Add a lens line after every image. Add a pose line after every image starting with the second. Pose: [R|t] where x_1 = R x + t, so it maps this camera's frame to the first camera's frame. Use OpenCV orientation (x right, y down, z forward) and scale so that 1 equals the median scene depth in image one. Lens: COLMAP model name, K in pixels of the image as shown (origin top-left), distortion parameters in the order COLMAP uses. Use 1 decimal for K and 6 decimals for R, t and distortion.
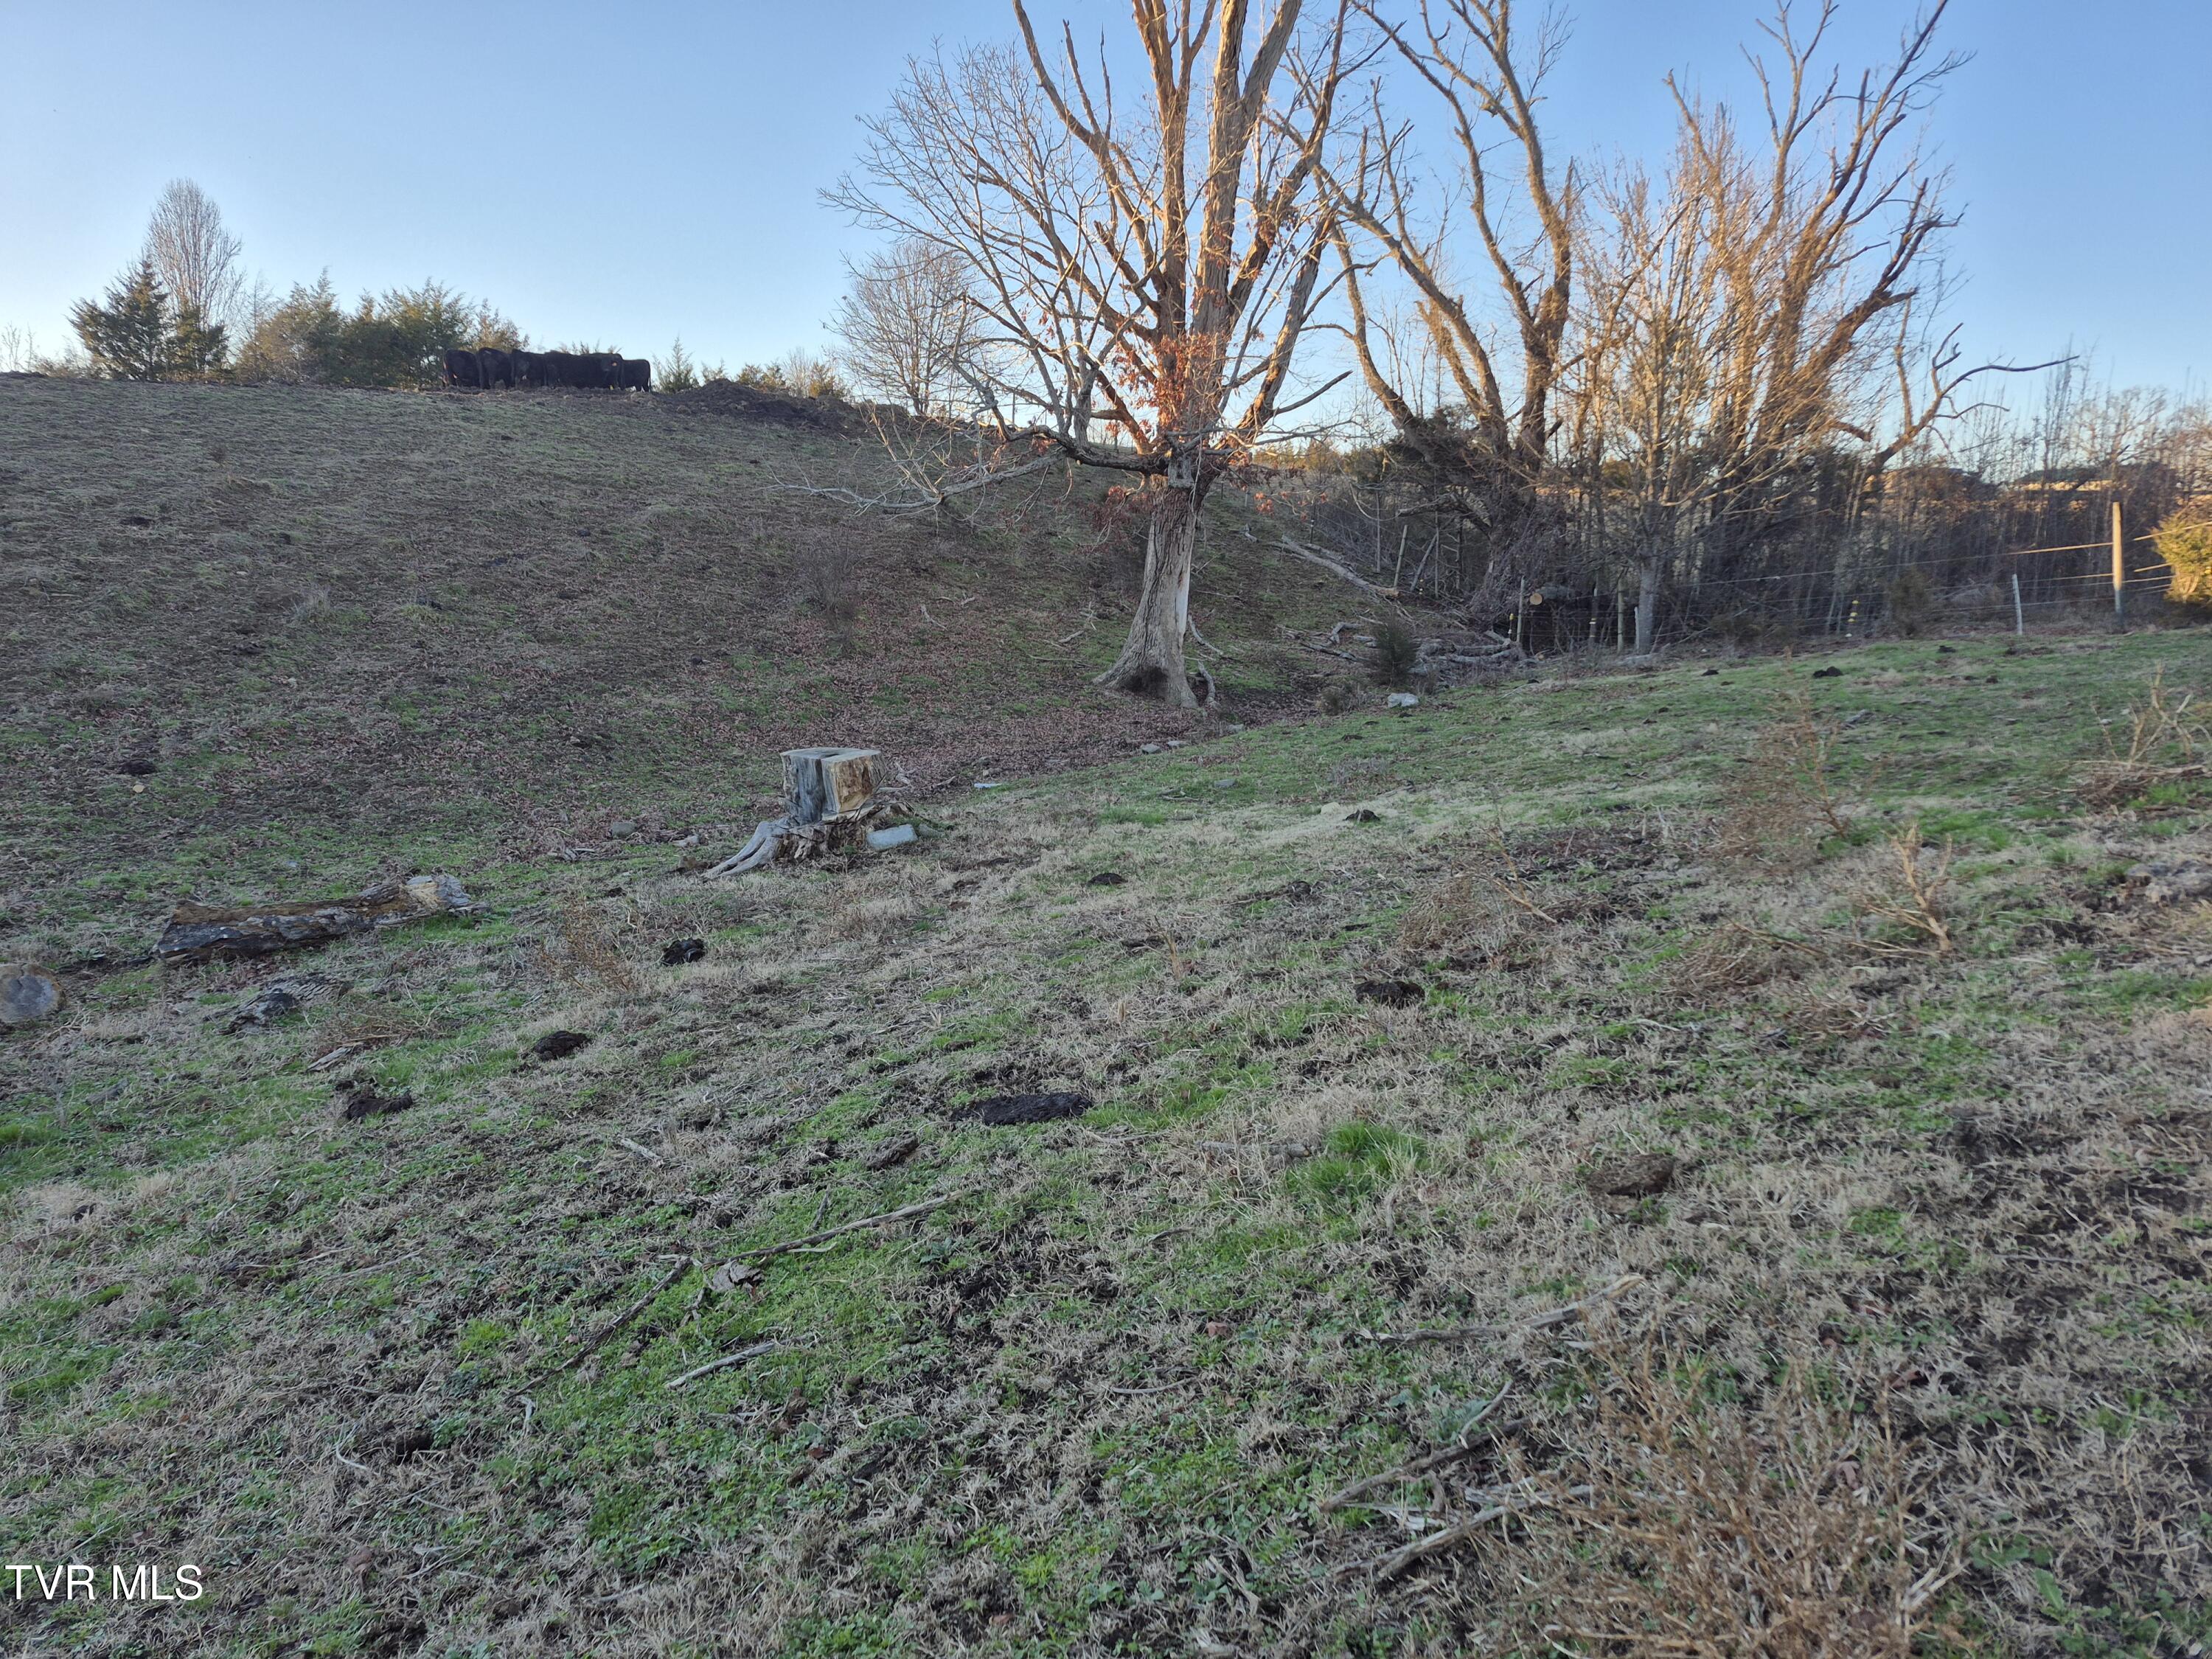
lens RADIAL K [[1510.6, 0, 1104.2], [0, 1510.6, 827.5], [0, 0, 1]] dist [0.043909, 0.001130]
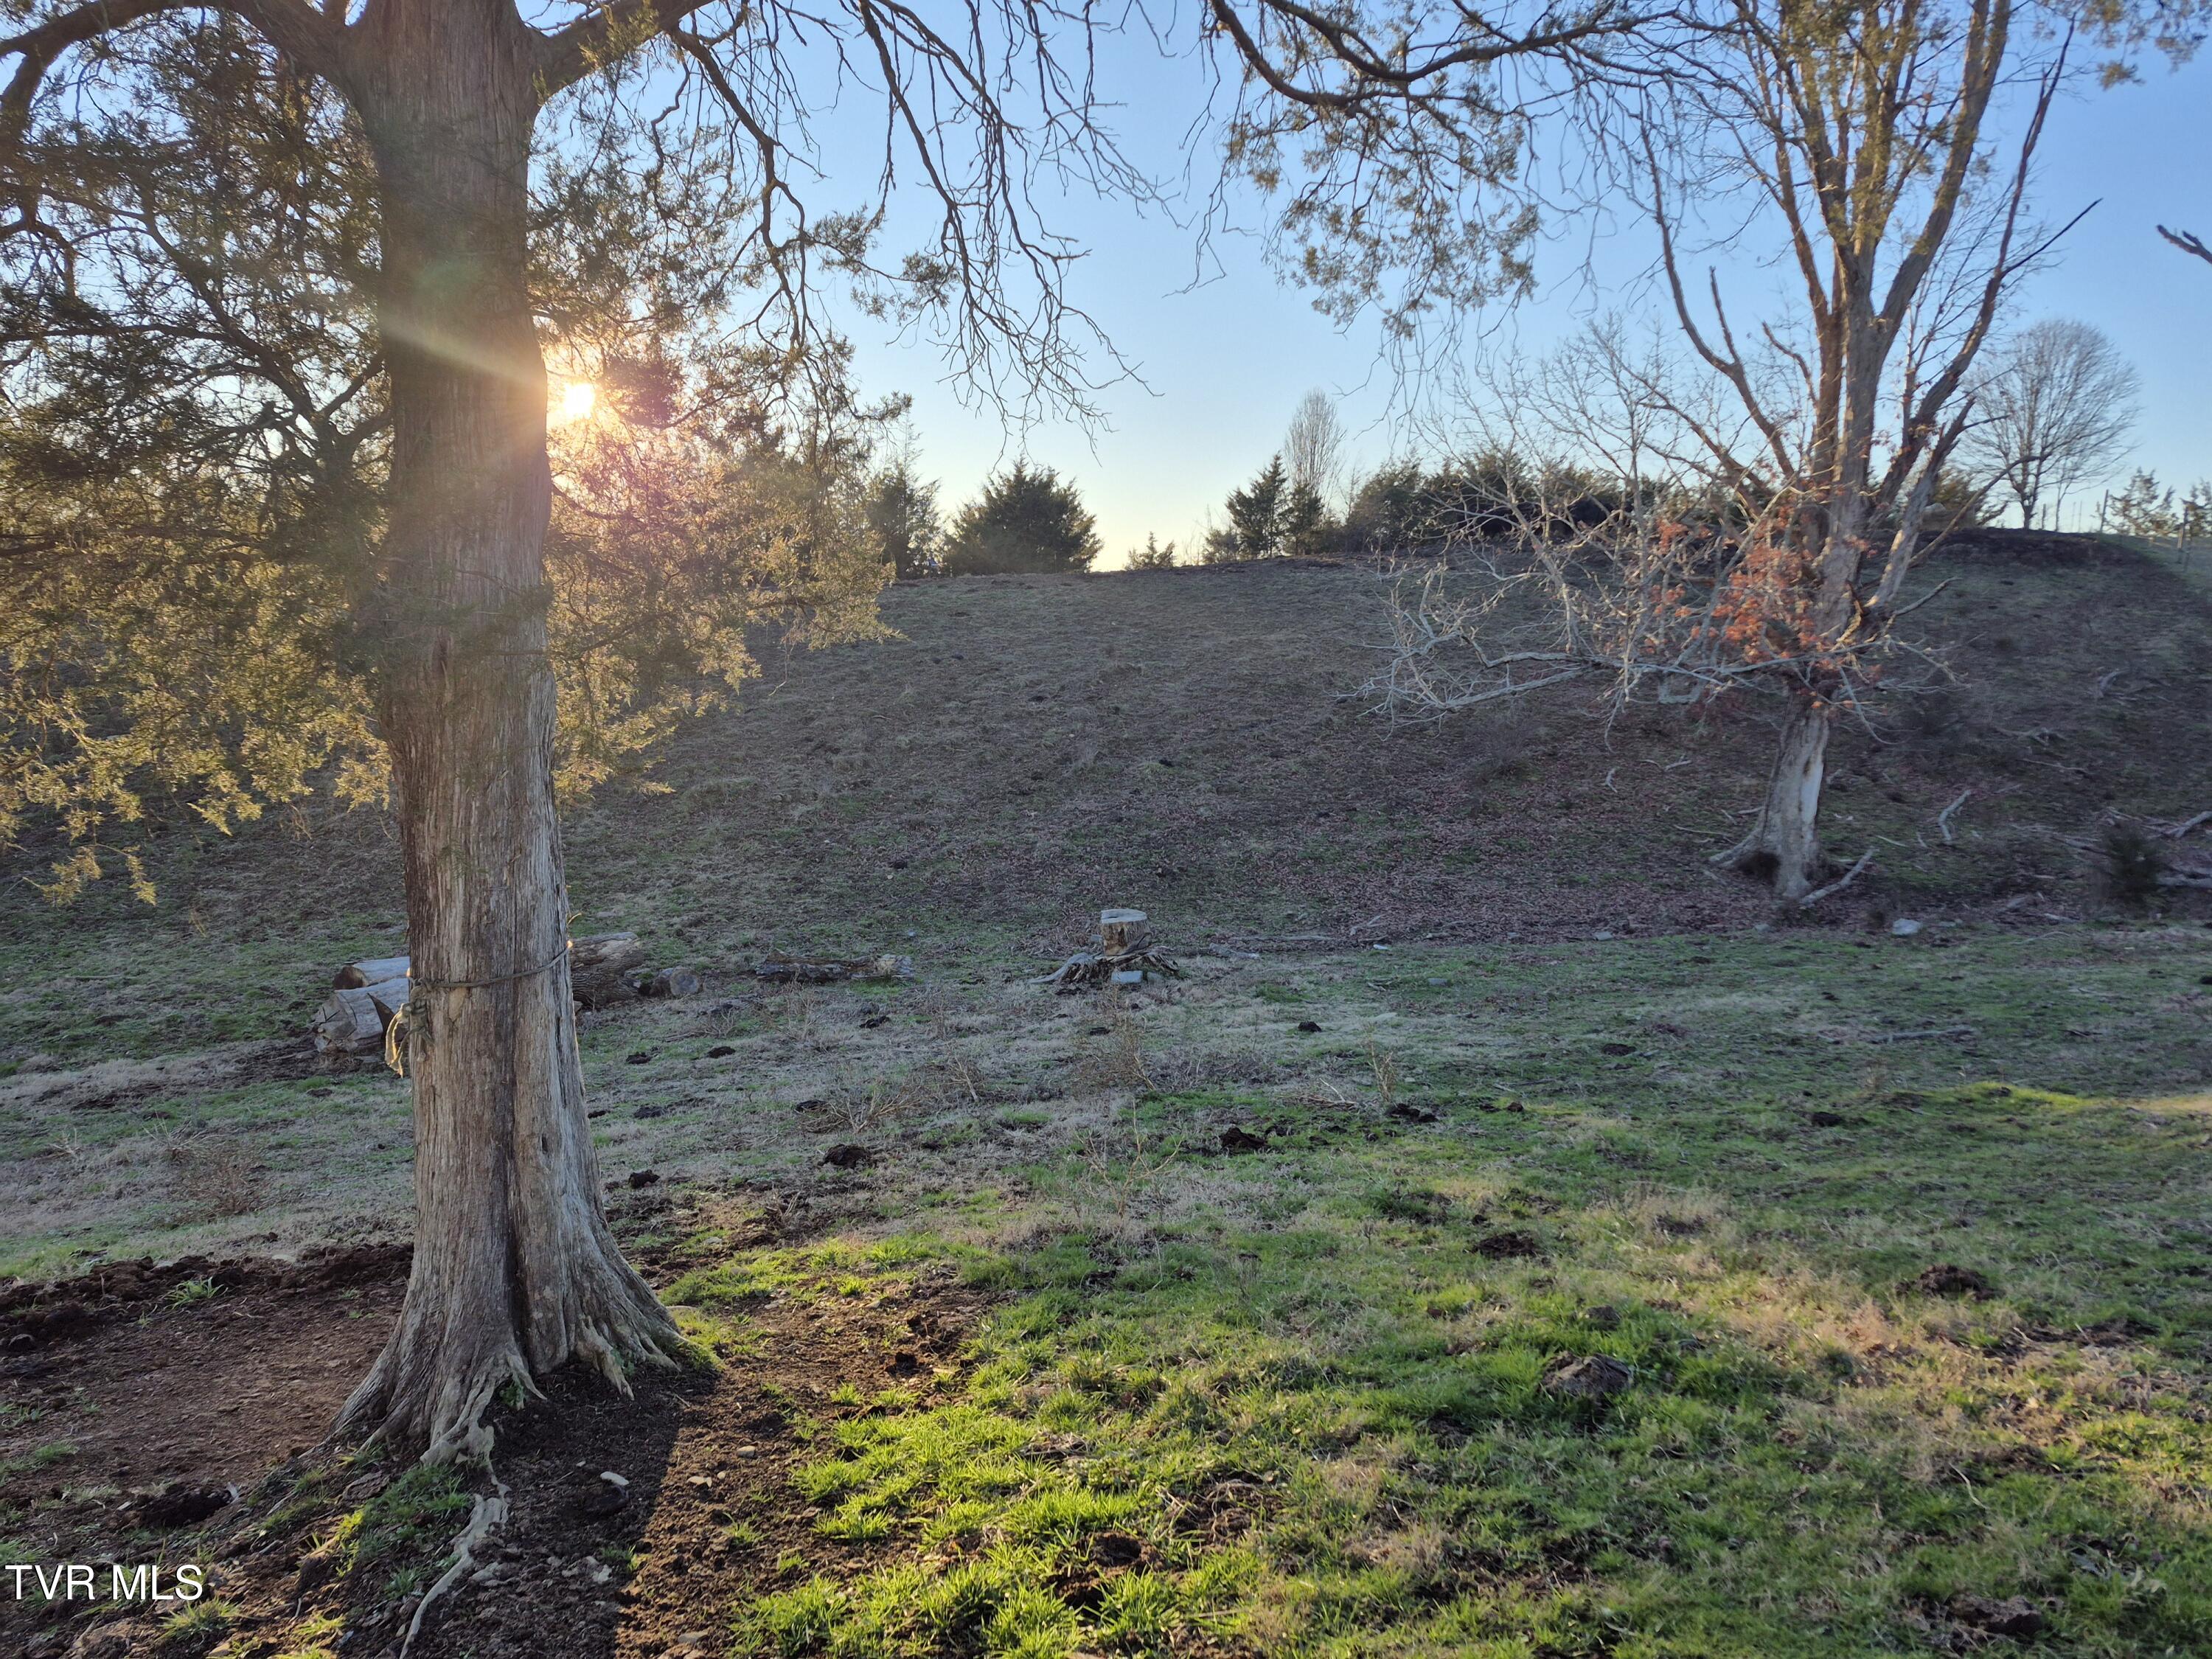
lens RADIAL K [[1510.6, 0, 1106.0], [0, 1510.6, 831.4], [0, 0, 1]] dist [0.043909, 0.001130]
pose [[0.715655, 0.102880, -0.690835, 0.438215], [-0.131863, 0.991207, 0.011012, -0.075836], [0.685893, 0.083215, 0.722928, -0.056740]]
